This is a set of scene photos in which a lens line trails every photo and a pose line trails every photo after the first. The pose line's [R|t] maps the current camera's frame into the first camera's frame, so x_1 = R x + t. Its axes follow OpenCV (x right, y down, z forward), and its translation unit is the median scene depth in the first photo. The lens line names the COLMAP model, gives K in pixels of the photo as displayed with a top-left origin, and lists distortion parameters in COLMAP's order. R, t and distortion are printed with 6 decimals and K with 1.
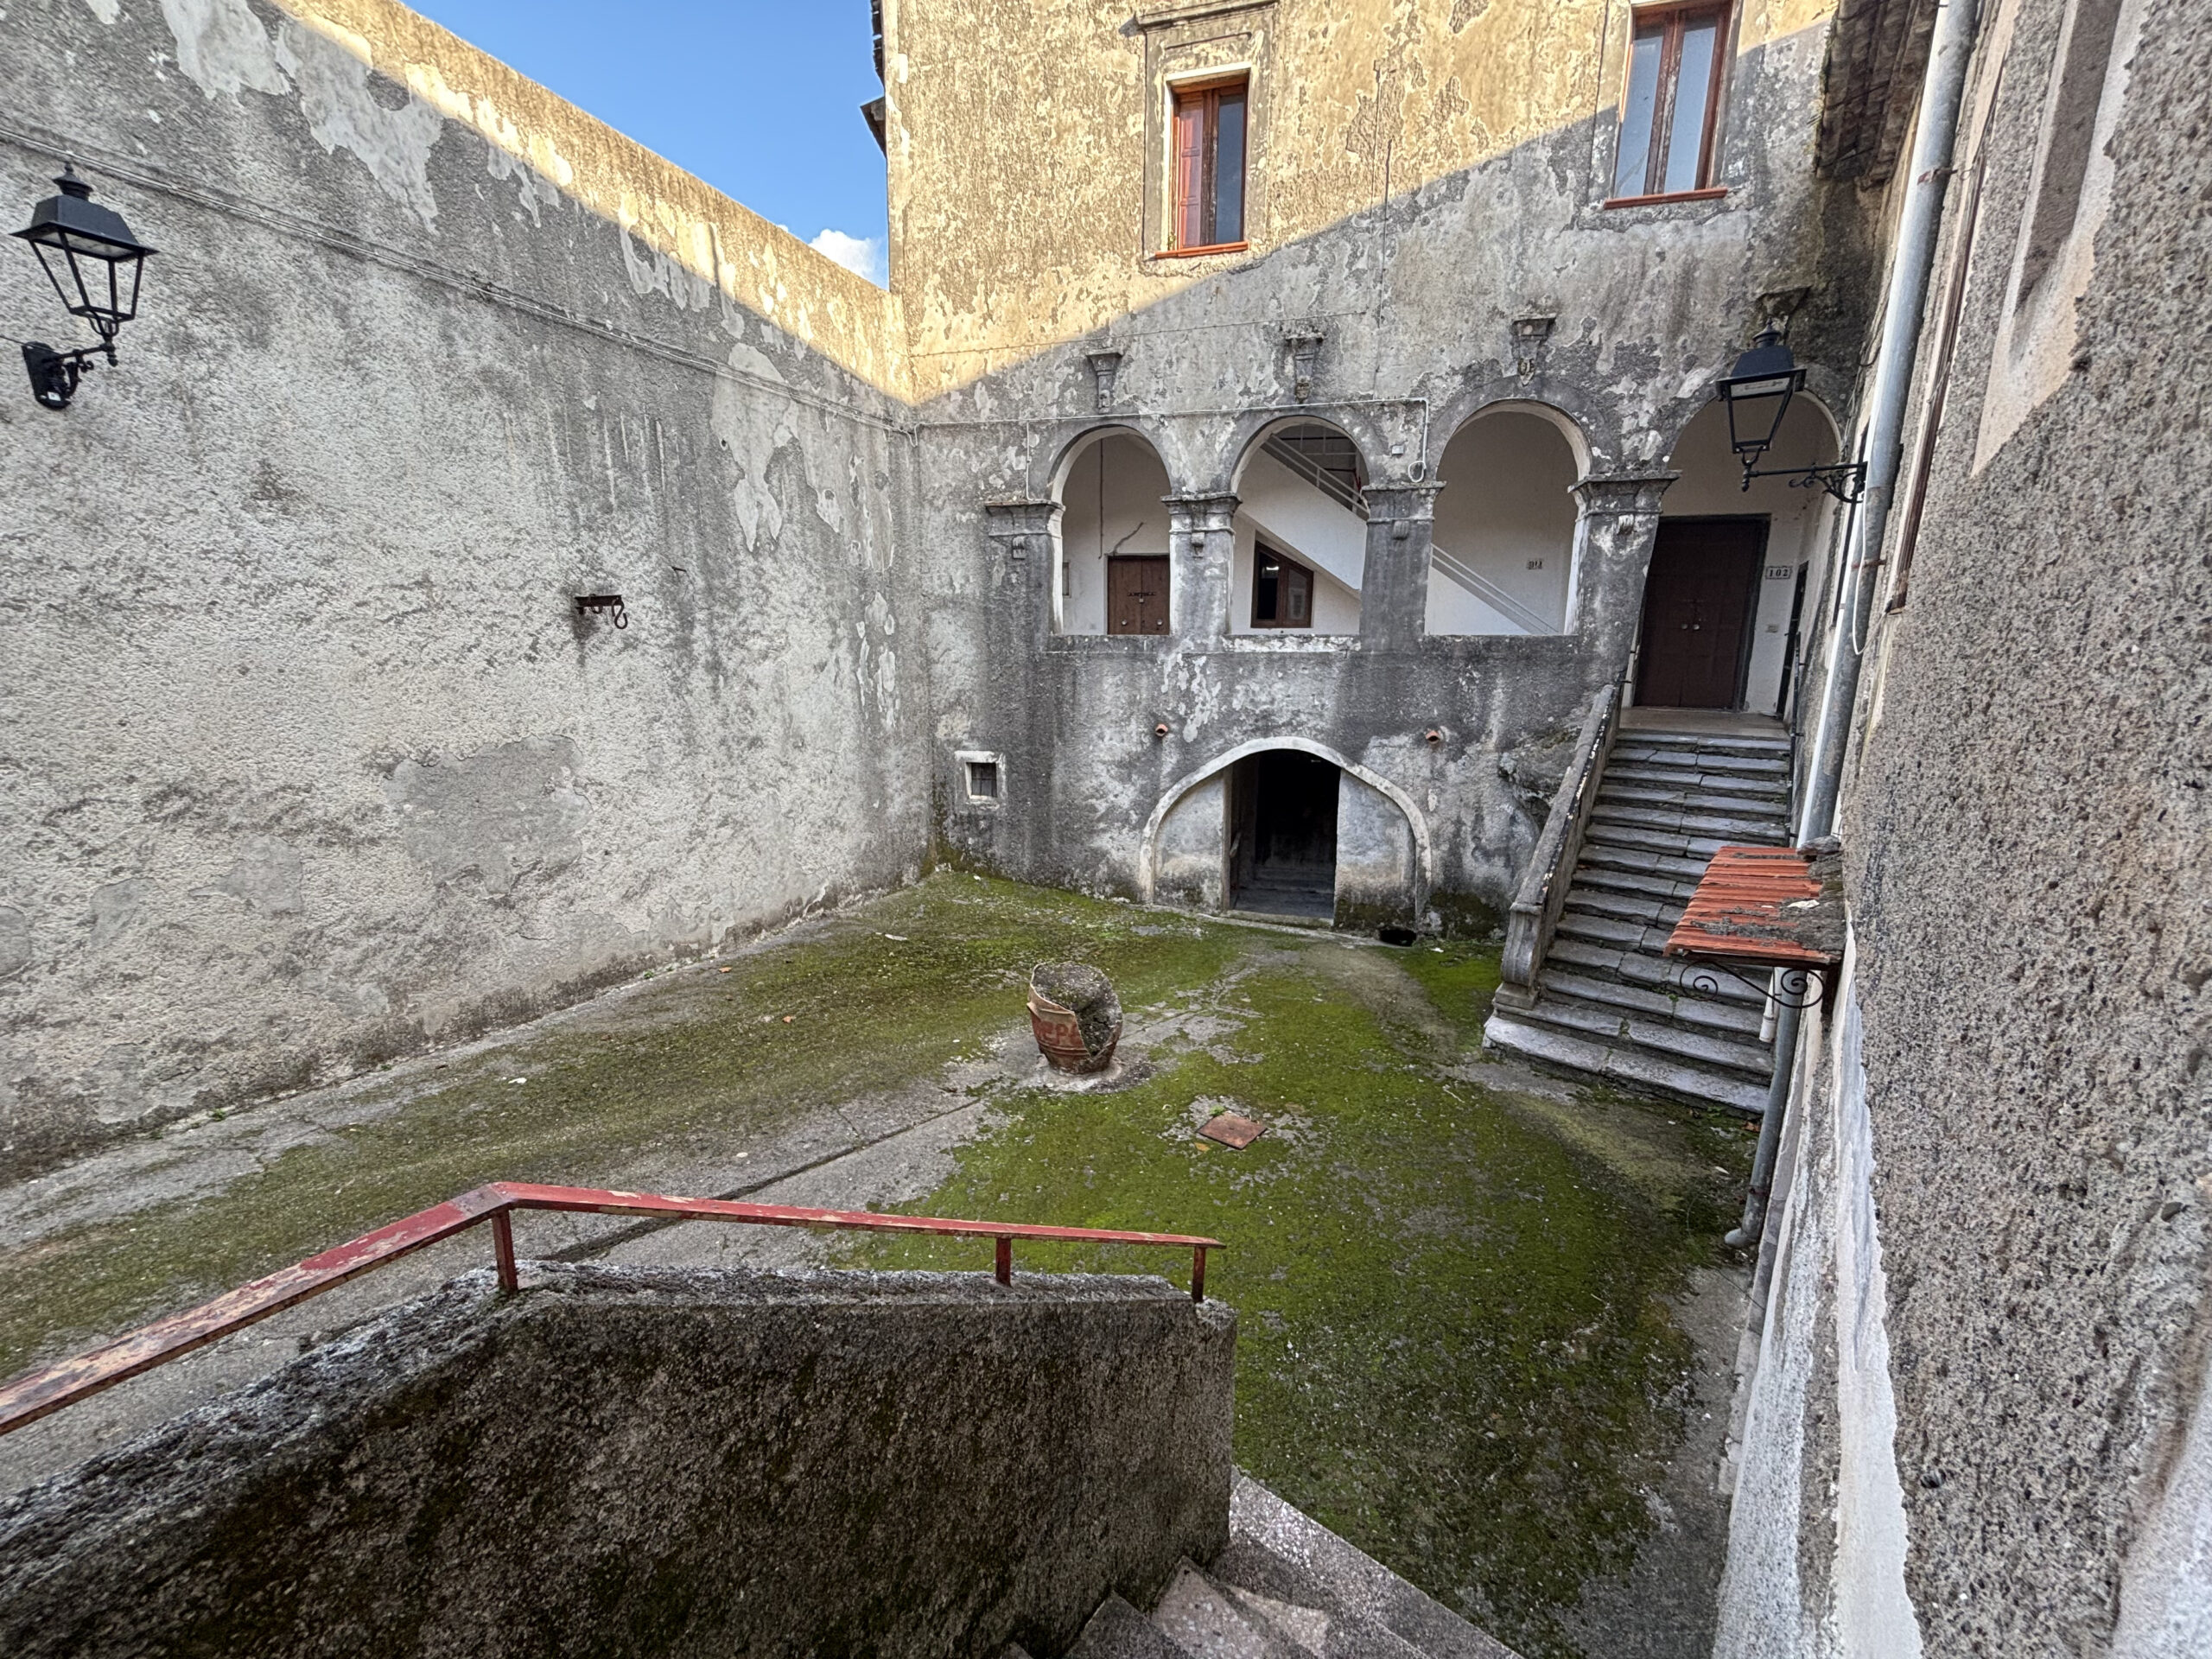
lens RADIAL K [[890.3, 0, 1104.8], [0, 890.3, 820.4], [0, 0, 1]] dist [0.013785, -0.003756]
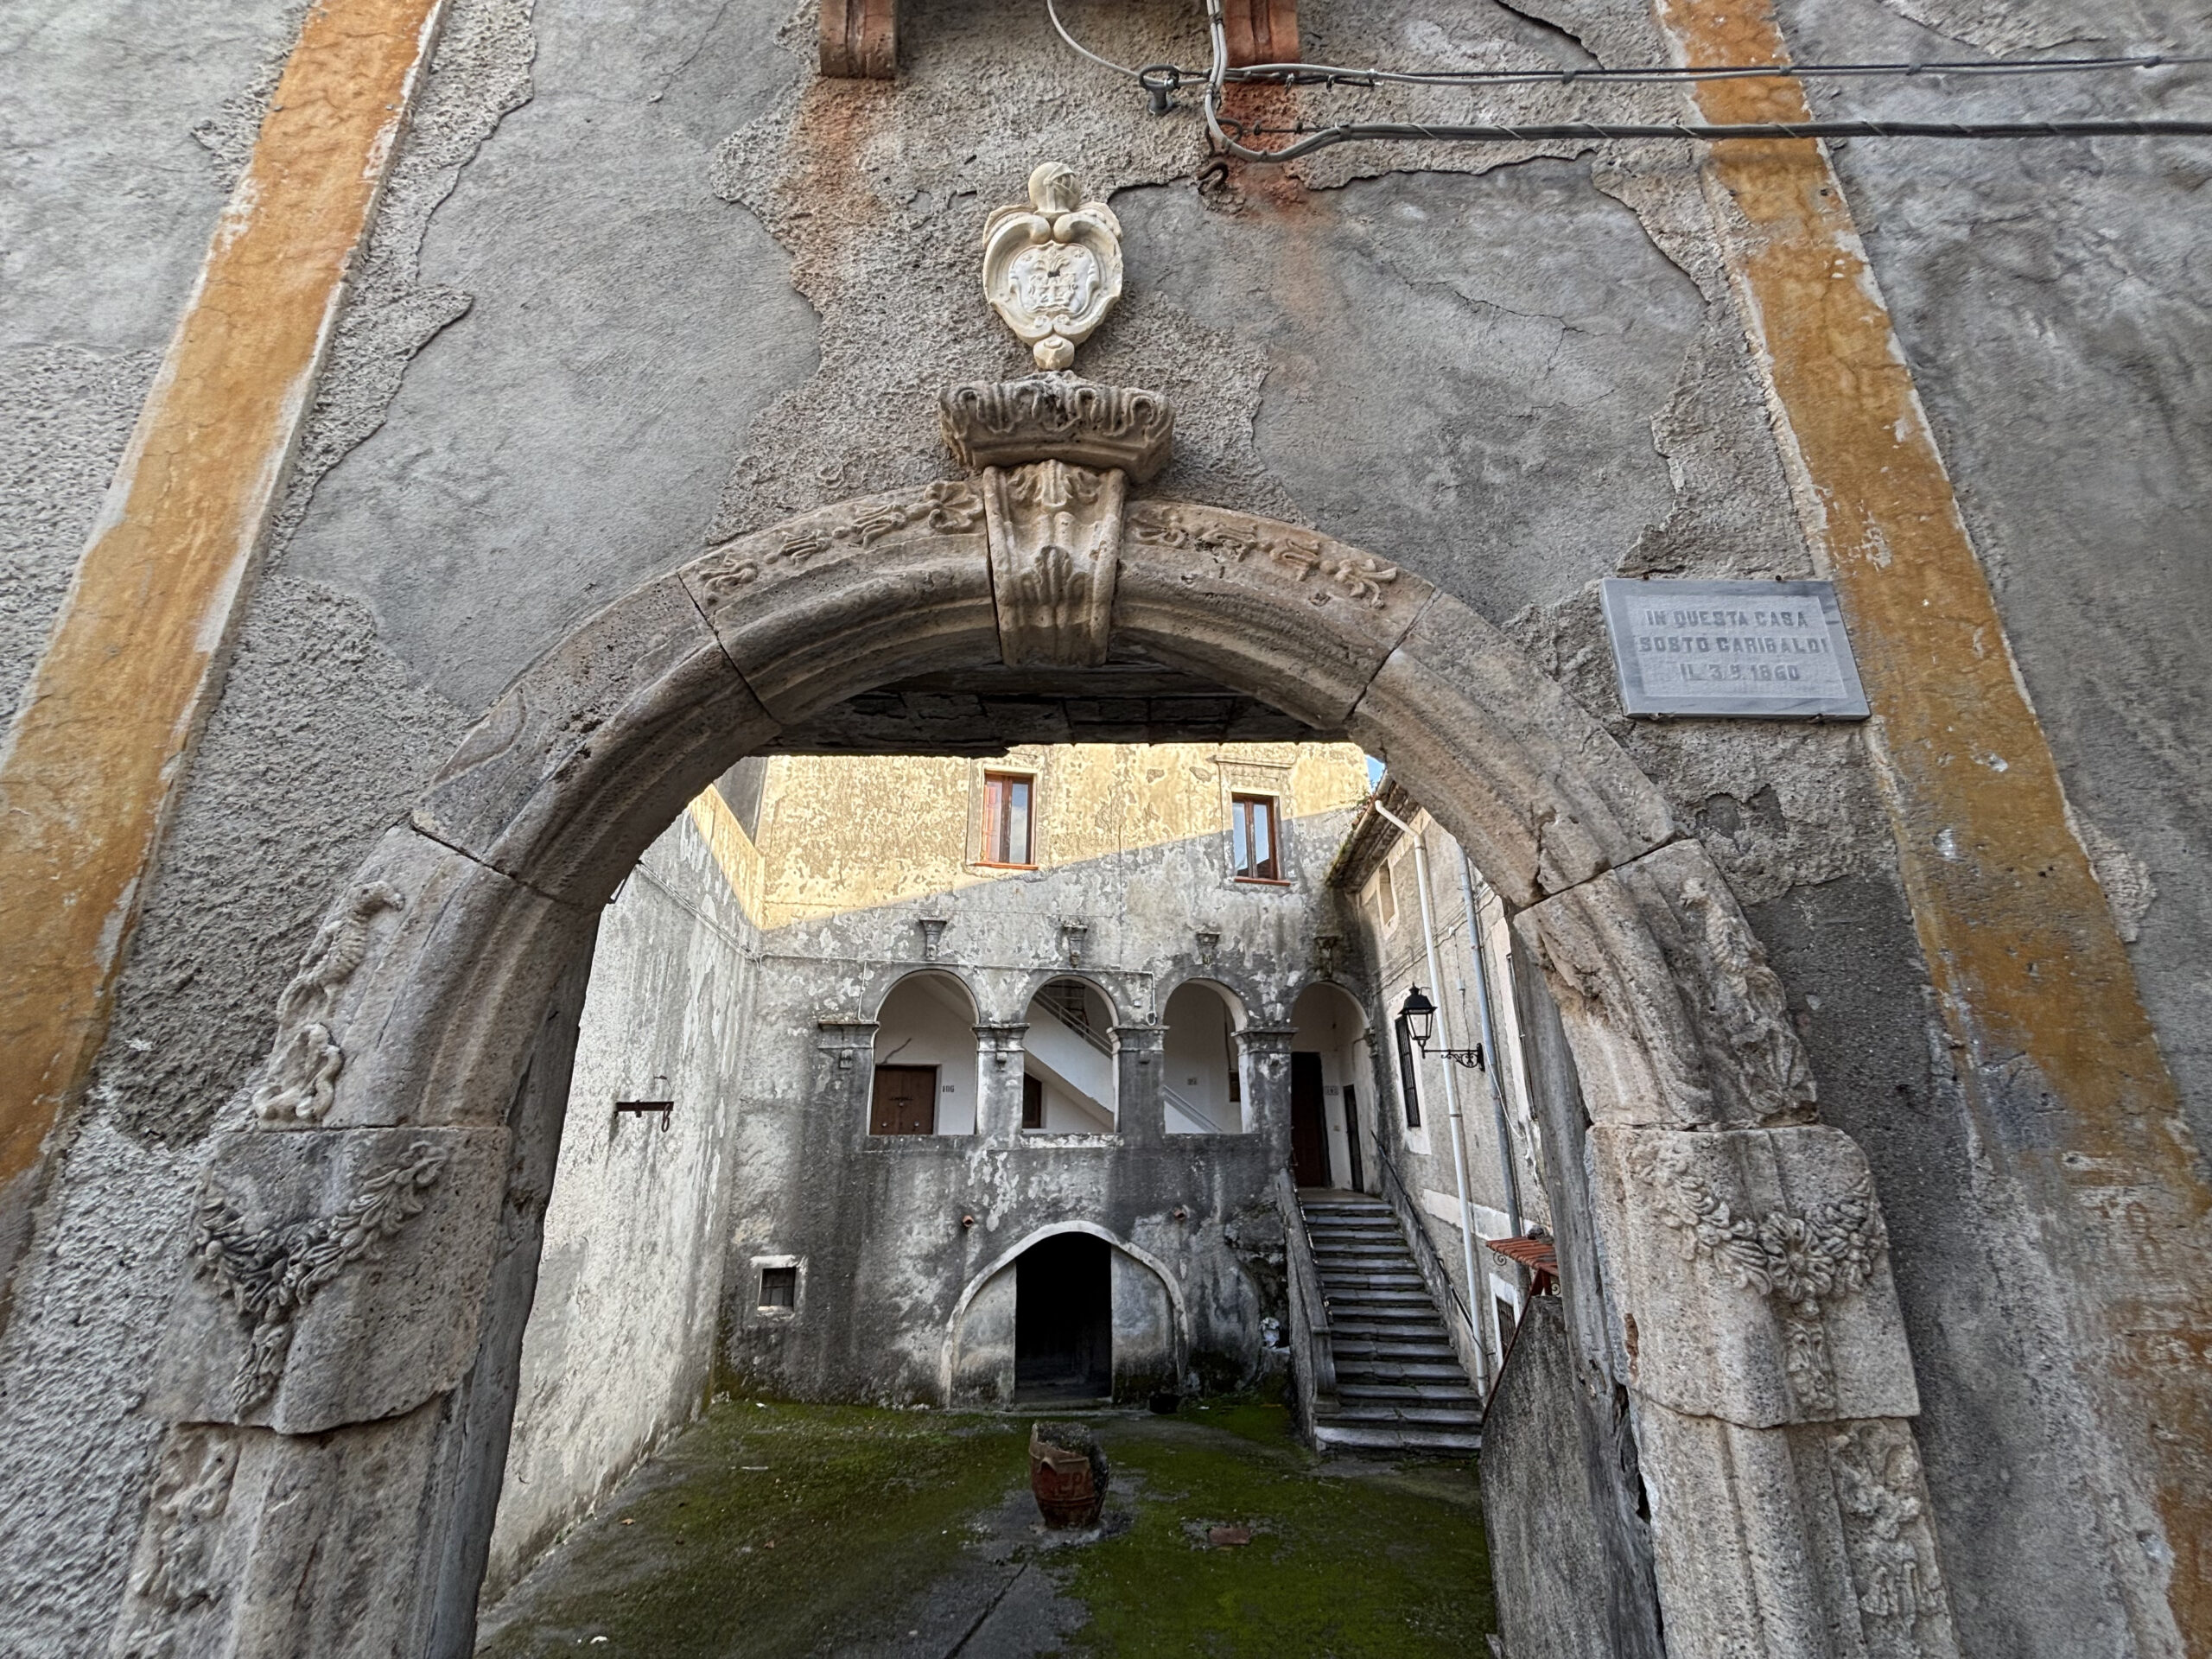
lens RADIAL K [[898.7, 0, 1097.9], [0, 898.7, 821.6], [0, 0, 1]] dist [-0.008680, 0.003288]
pose [[0.872261, 0.153405, 0.464358, -0.423476], [0.109863, 0.863789, -0.491731, 0.041811], [-0.476541, 0.479933, 0.736595, -0.182022]]
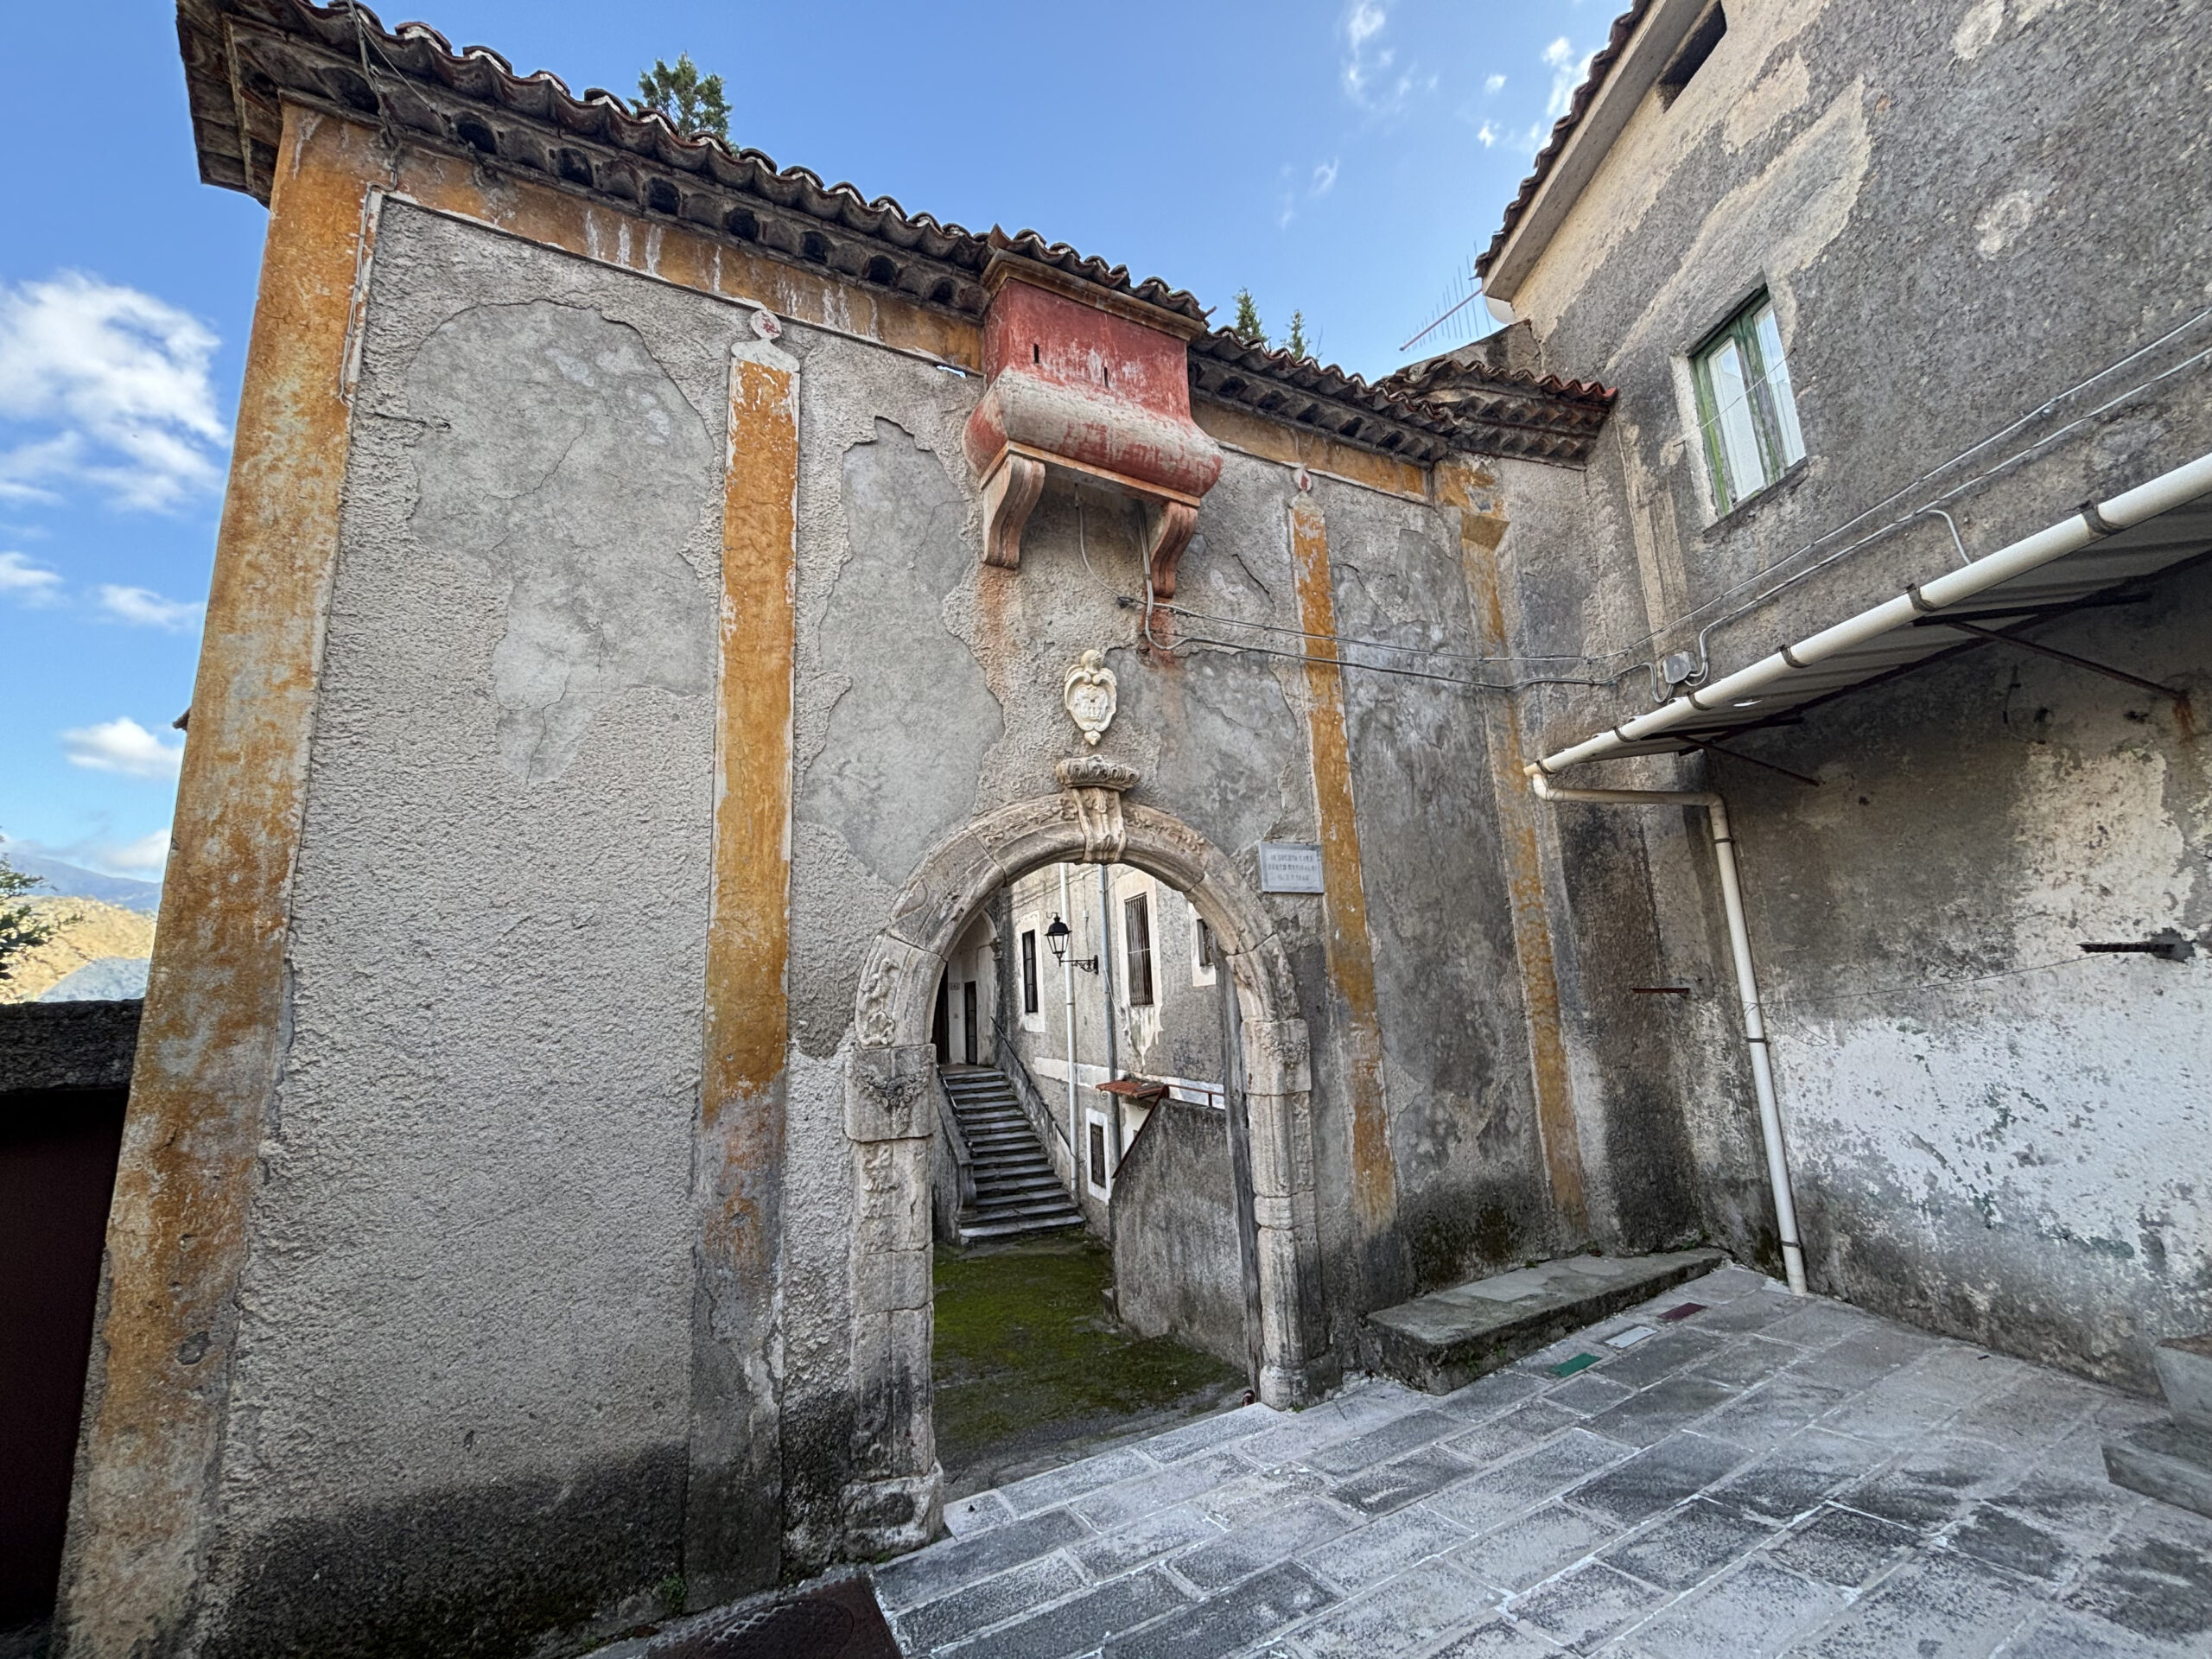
lens RADIAL K [[890.3, 0, 1104.8], [0, 890.3, 820.4], [0, 0, 1]] dist [0.013785, -0.003756]
pose [[0.553536, 0.134980, 0.821814, -0.710237], [0.230123, 0.923570, -0.306694, 0.051200], [-0.800400, 0.358885, 0.480168, -0.292043]]
